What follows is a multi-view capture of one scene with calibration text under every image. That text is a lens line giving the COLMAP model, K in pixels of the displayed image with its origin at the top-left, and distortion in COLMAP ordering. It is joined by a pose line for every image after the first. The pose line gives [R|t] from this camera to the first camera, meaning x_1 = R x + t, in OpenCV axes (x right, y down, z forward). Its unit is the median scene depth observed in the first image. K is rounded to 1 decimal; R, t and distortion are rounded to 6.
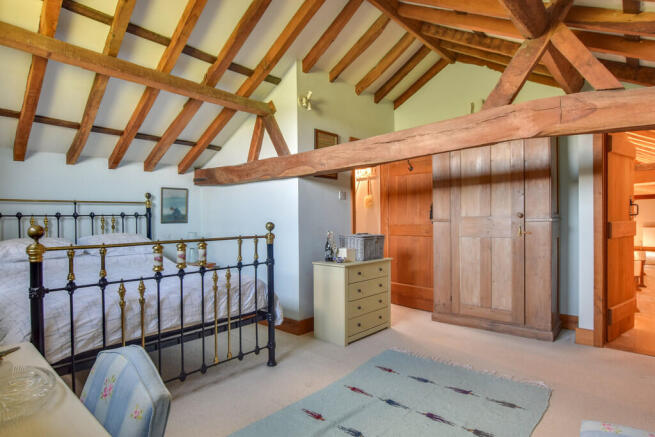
lens RADIAL K [[364.9, 0, 327.5], [0, 364.9, 218.5], [0, 0, 1]] dist [-0.012733, 0.000346]
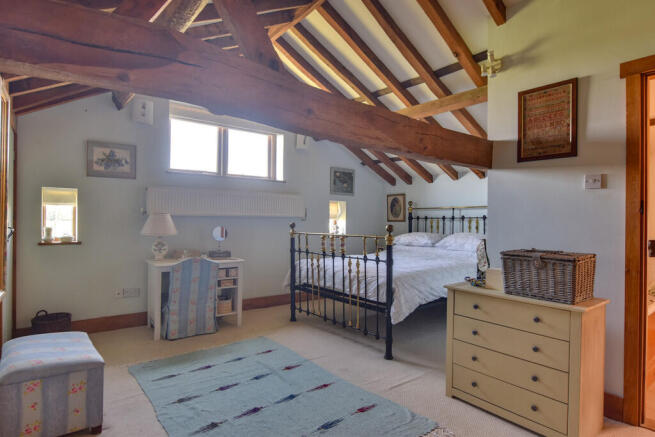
lens RADIAL K [[364.9, 0, 327.5], [0, 364.9, 218.5], [0, 0, 1]] dist [-0.012733, 0.000346]
pose [[-0.177465, 0.002719, -0.984123, 1.028471], [-0.007440, 0.999964, 0.004104, -0.012100], [0.984099, 0.008050, -0.177438, 1.121081]]
